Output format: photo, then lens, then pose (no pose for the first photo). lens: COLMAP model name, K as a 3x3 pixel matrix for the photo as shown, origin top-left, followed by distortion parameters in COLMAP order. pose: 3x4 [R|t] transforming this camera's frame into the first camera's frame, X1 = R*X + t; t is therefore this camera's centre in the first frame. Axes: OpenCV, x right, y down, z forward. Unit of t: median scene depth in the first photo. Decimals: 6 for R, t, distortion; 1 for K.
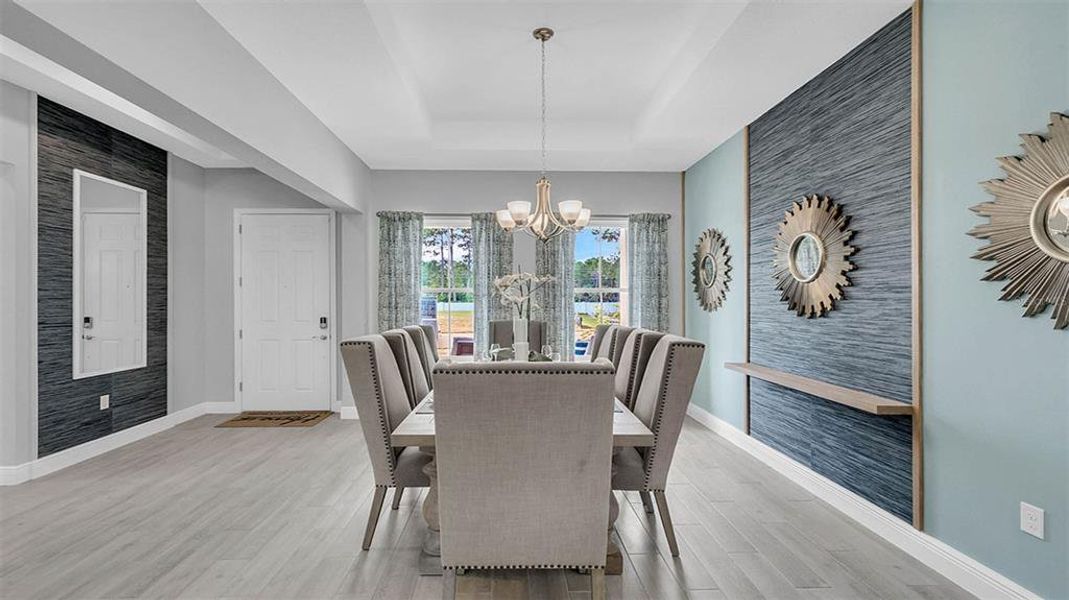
lens RADIAL K [[530.6, 0, 523.1], [0, 530.6, 302.9], [0, 0, 1]] dist [0.001863, -0.000235]
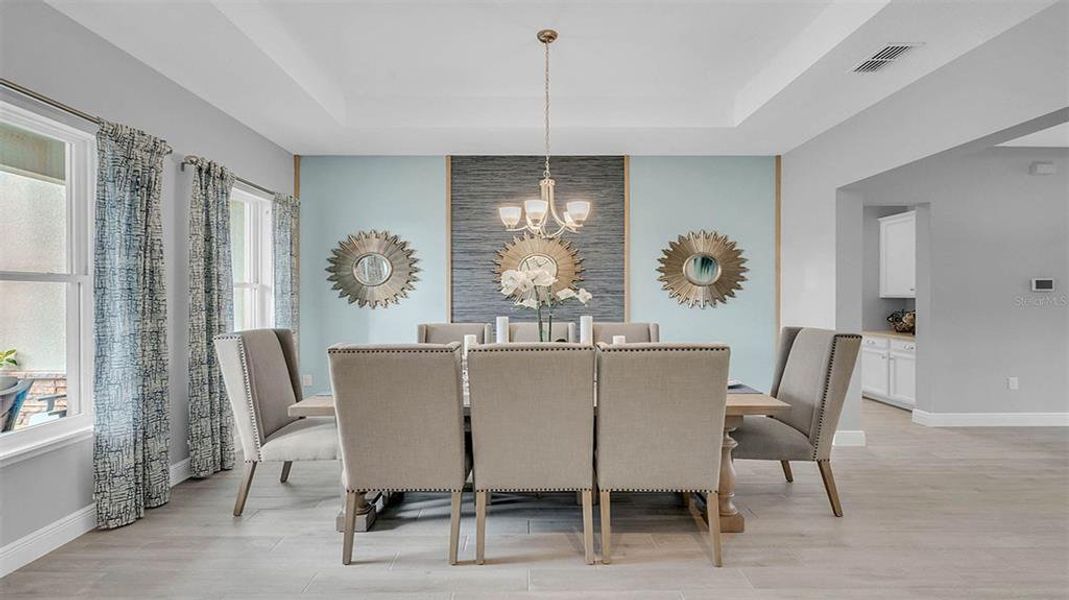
lens RADIAL K [[481.6, 0, 533.8], [0, 481.6, 298.9], [0, 0, 1]] dist [-0.002752, 0.000985]
pose [[0.019853, -0.005898, 0.999786, -0.694892], [0.005970, 0.999965, 0.005781, -0.007806], [-0.999785, 0.005854, 0.019887, 0.789227]]
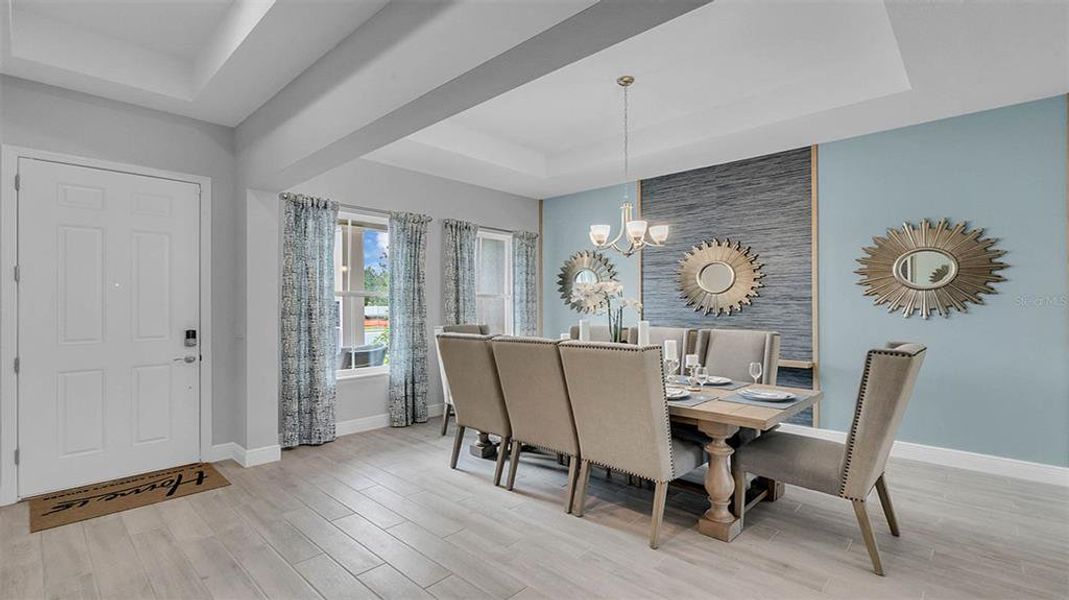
lens RADIAL K [[481.6, 0, 538.1], [0, 481.6, 302.8], [0, 0, 1]] dist [-0.002752, 0.000985]
pose [[0.701325, 0.000527, 0.712842, -0.678100], [0.004628, 0.999975, -0.005293, -0.004768], [-0.712827, 0.007011, 0.701305, 0.302816]]
